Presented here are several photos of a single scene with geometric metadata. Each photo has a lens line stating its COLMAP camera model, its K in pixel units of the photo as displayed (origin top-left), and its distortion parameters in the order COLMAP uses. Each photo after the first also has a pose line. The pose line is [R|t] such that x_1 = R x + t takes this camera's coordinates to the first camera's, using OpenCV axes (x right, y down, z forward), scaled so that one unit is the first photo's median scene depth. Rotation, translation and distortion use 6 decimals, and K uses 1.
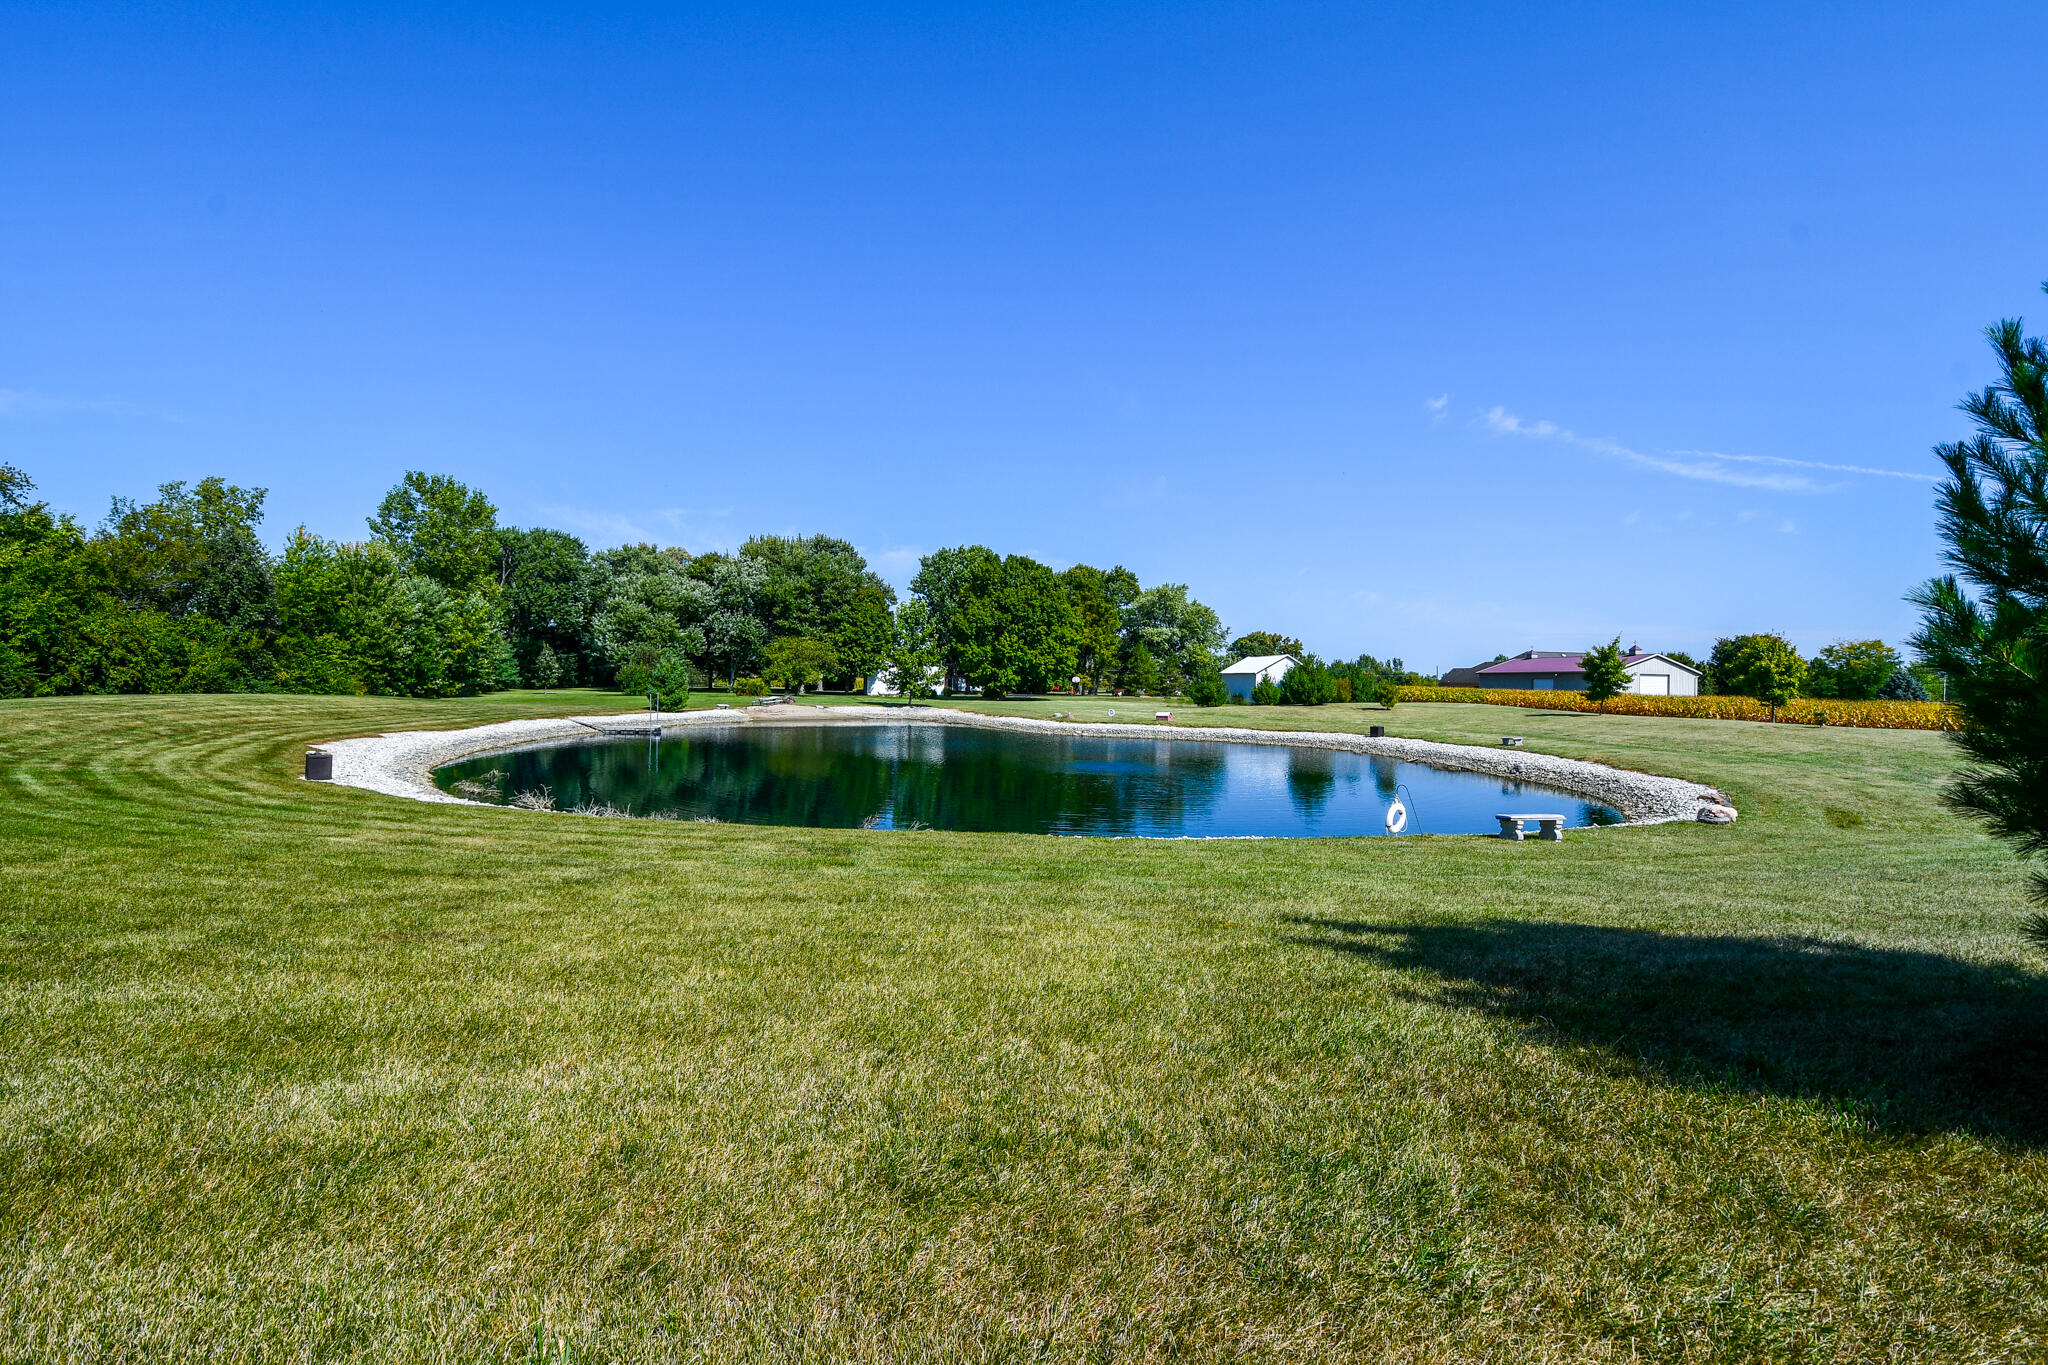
lens RADIAL K [[892.3, 0, 1019.9], [0, 892.3, 682.8], [0, 0, 1]] dist [-0.021833, -0.003997]
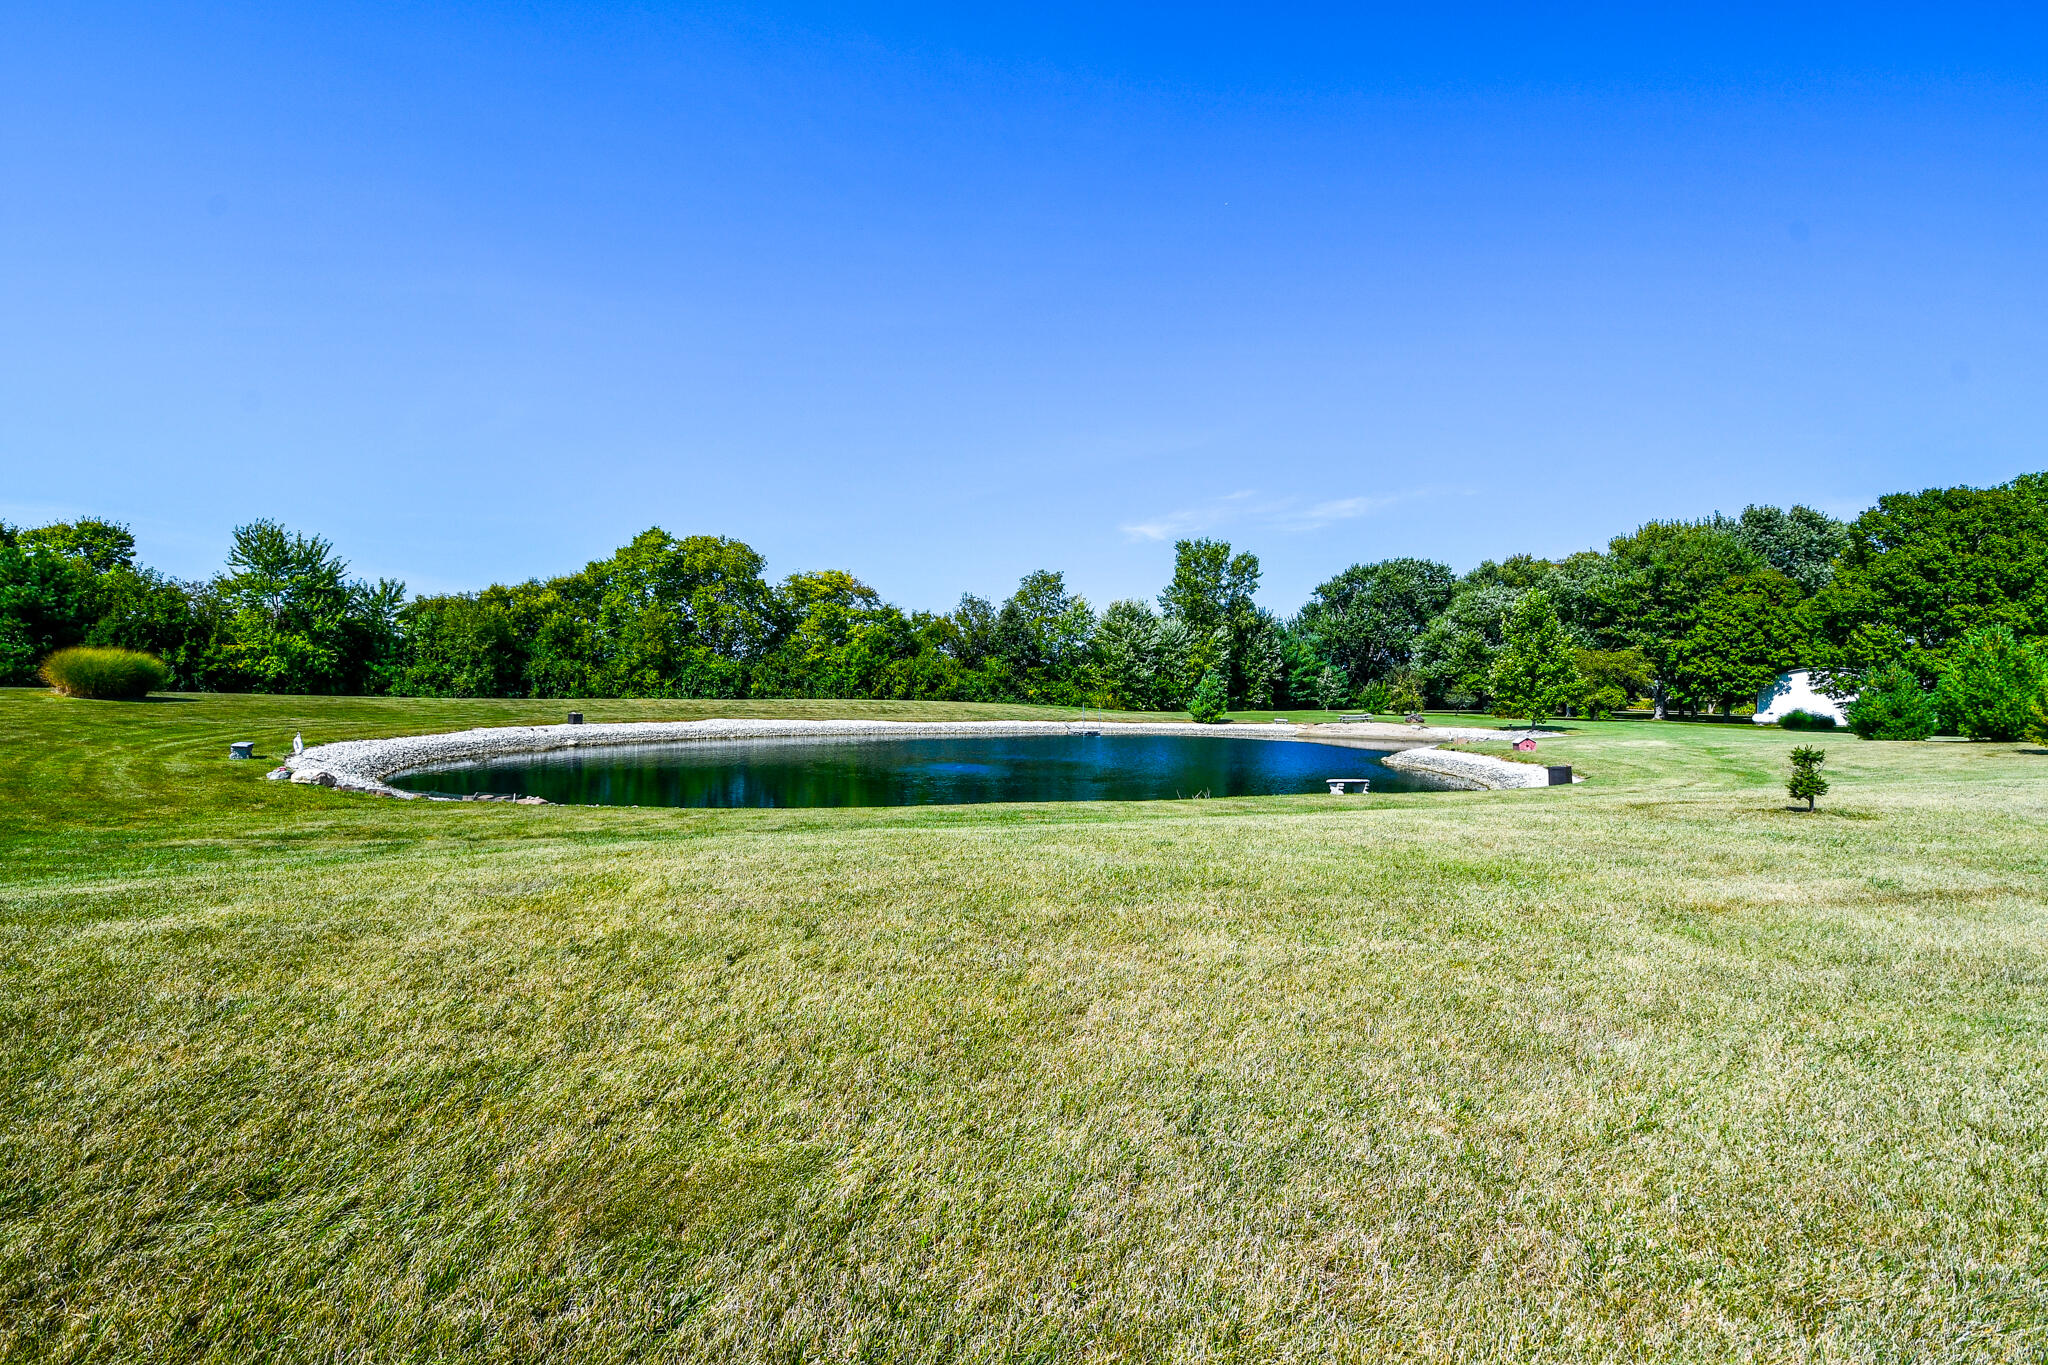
lens RADIAL K [[892.3, 0, 986.6], [0, 892.3, 673.6], [0, 0, 1]] dist [-0.021833, -0.003997]
pose [[0.286567, -0.028789, -0.957627, 0.303308], [-0.014431, 0.999305, -0.034361, 0.006850], [0.957951, 0.023666, 0.285953, 0.203523]]
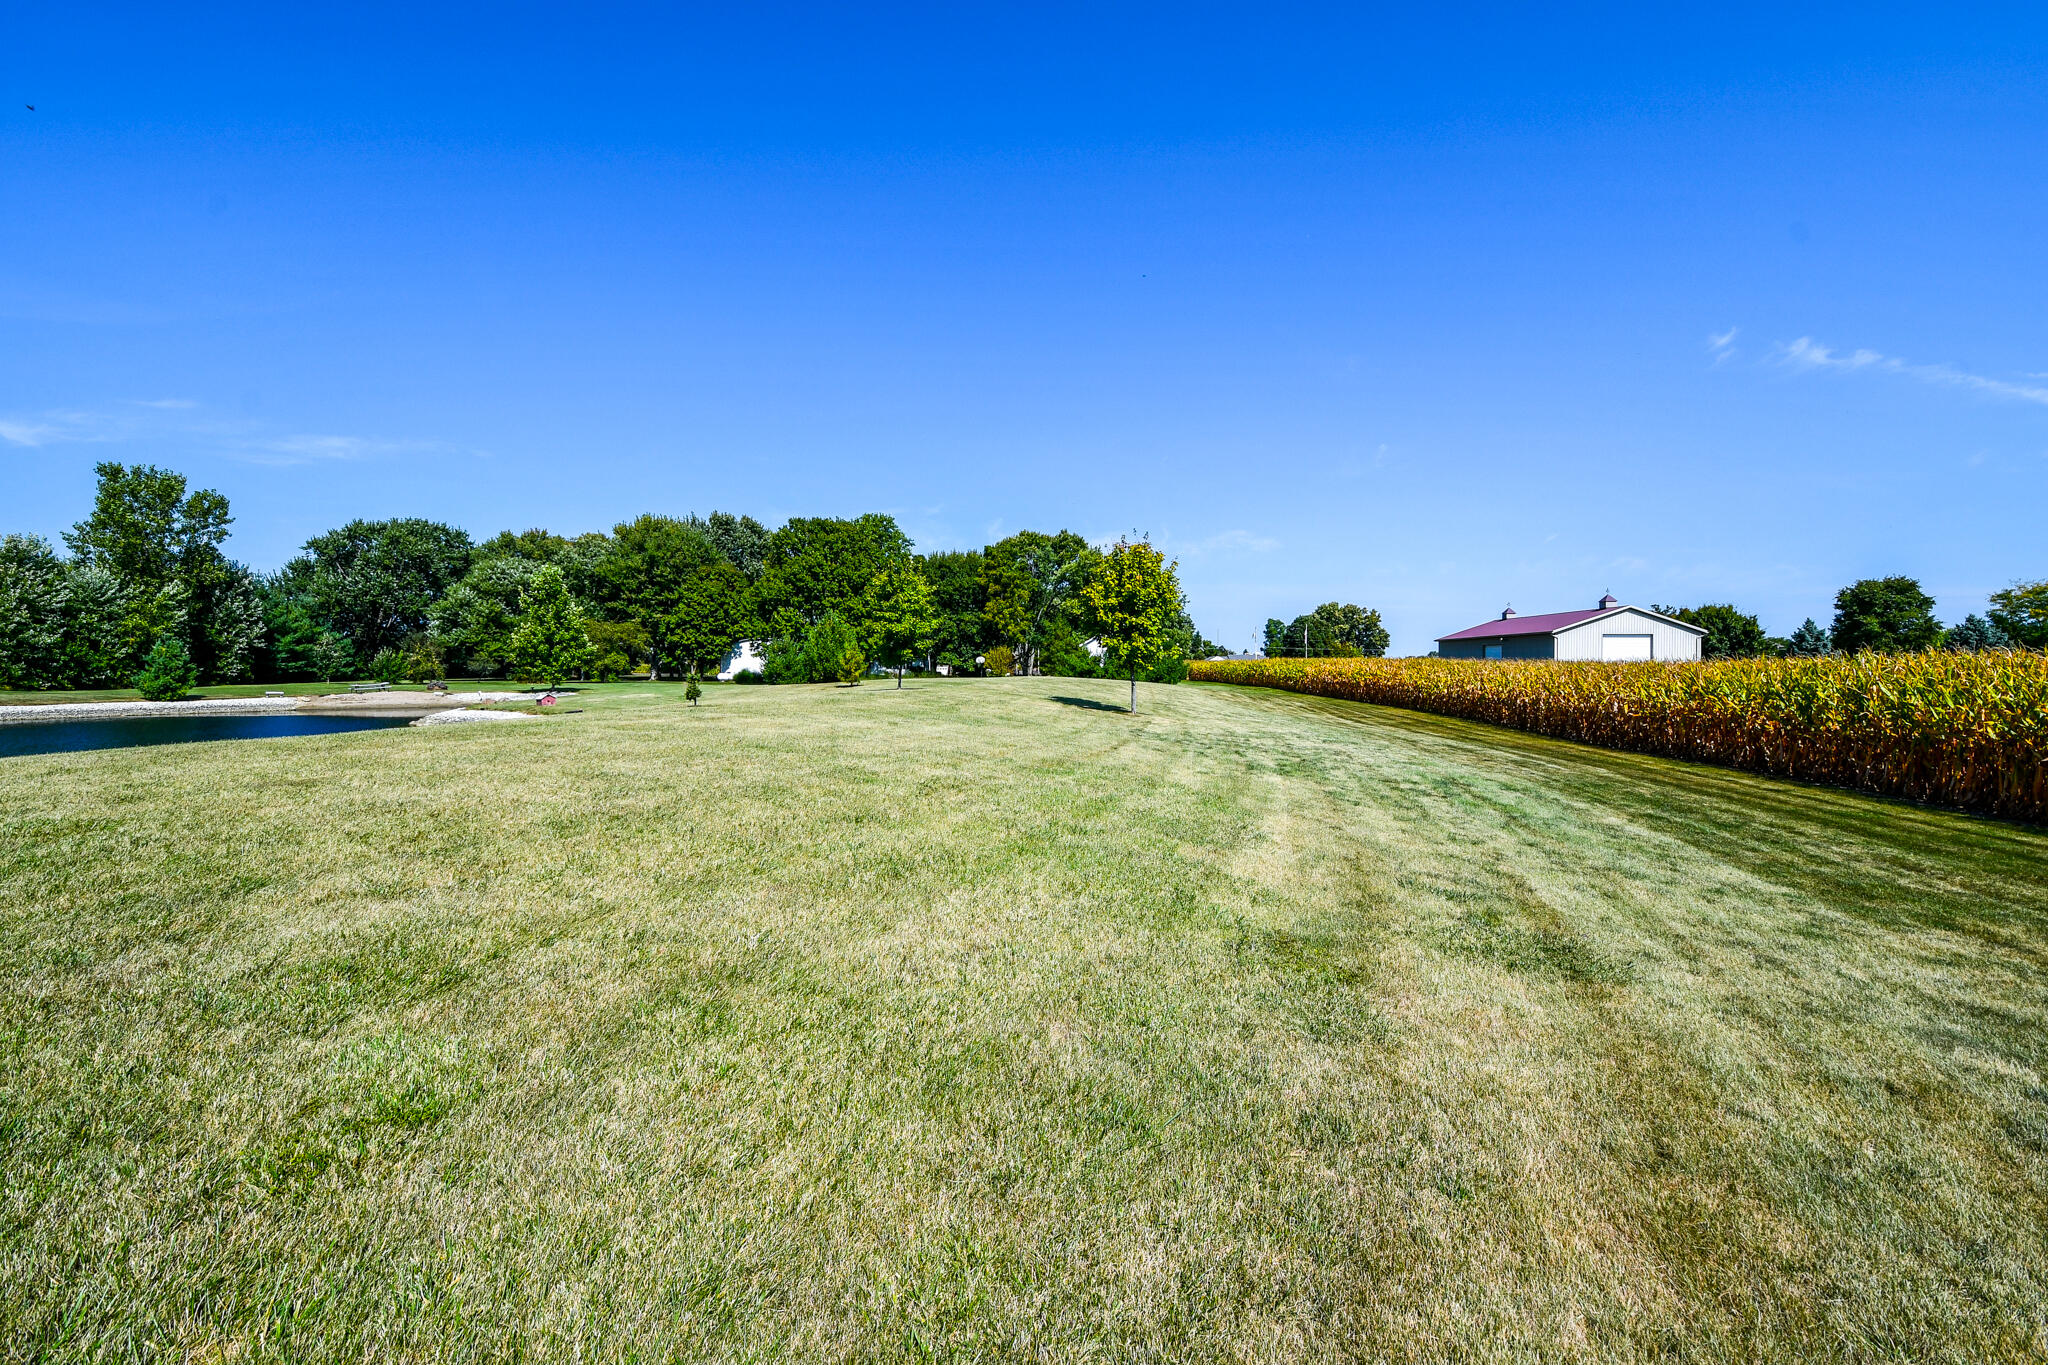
lens RADIAL K [[892.3, 0, 1038.4], [0, 892.3, 698.2], [0, 0, 1]] dist [-0.021833, -0.003997]
pose [[0.974611, -0.009930, -0.223686, 0.337923], [0.016810, 0.999442, 0.028876, 0.010317], [0.223274, -0.031903, 0.974233, 0.164883]]
